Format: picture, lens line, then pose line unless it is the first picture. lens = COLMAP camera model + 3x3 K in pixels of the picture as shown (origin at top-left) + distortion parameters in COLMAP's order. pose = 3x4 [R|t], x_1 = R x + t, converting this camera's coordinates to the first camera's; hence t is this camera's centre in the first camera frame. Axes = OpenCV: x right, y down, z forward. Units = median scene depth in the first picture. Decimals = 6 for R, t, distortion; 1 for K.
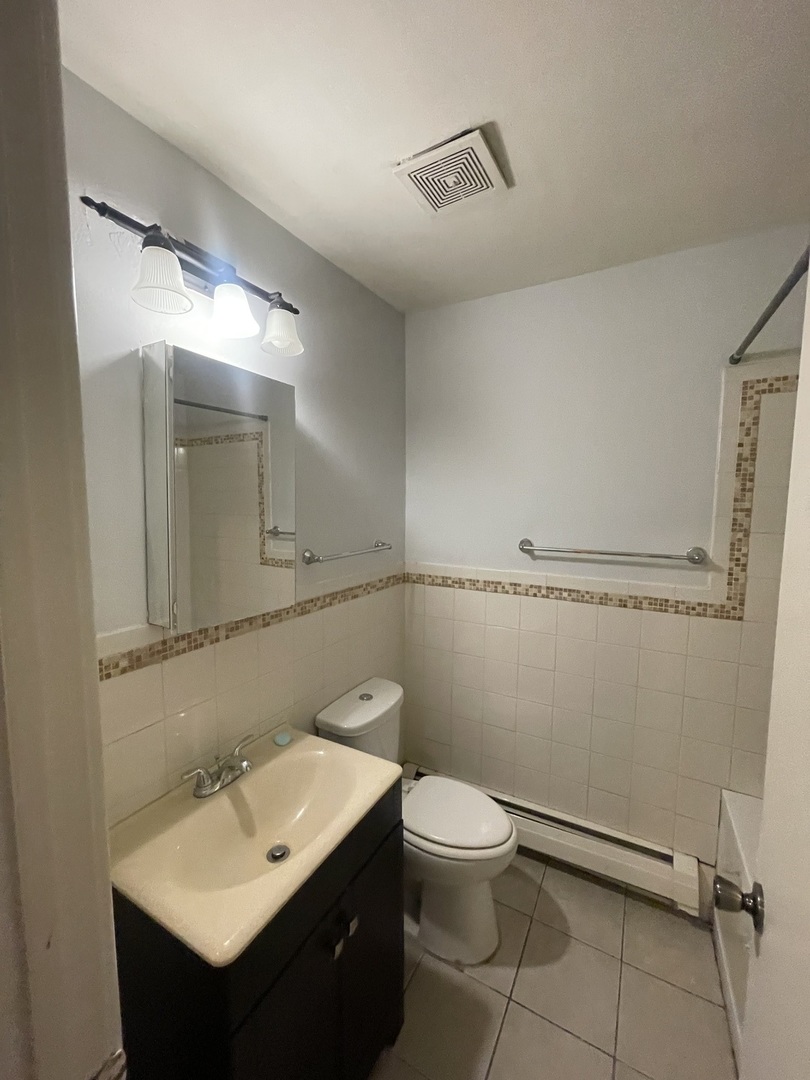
lens RADIAL K [[436.8, 0, 401.7], [0, 436.8, 542.0], [0, 0, 1]] dist [0.006262, -0.002291]
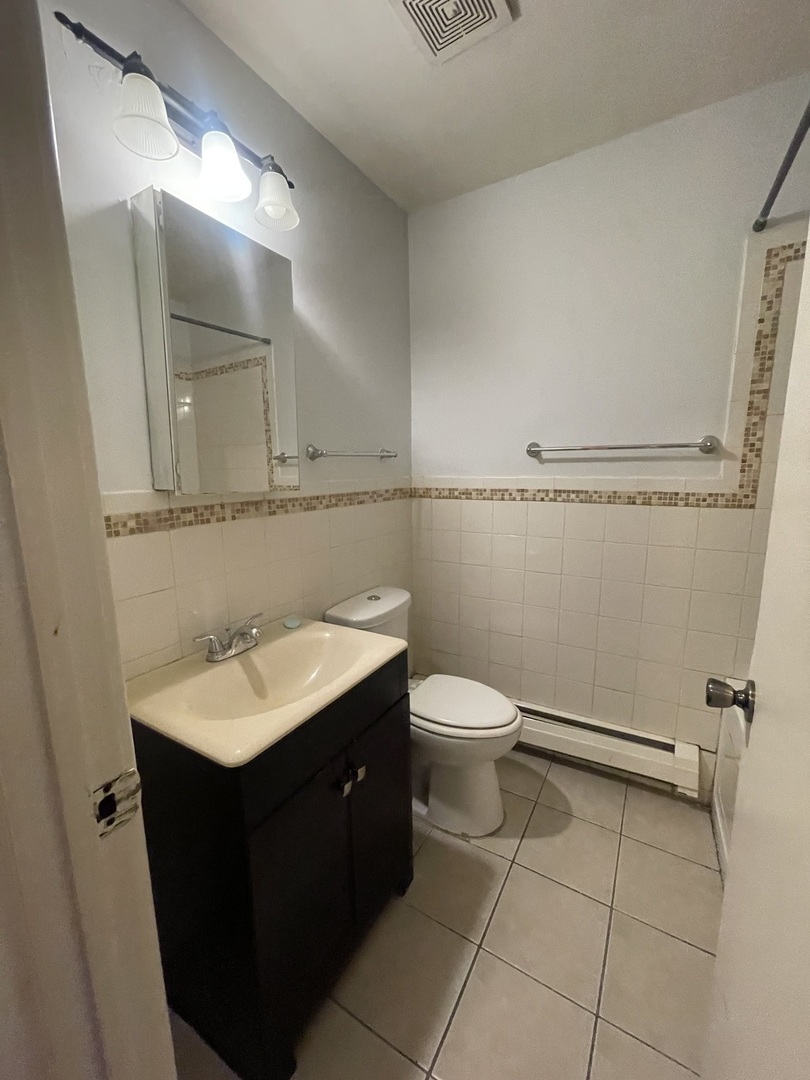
lens RADIAL K [[436.8, 0, 402.1], [0, 436.8, 546.8], [0, 0, 1]] dist [0.006262, -0.002291]
pose [[0.999466, -0.012739, -0.030091, 0.020612], [0.014957, 0.997097, 0.074663, 0.194753], [0.029052, -0.075073, 0.996755, -0.005606]]
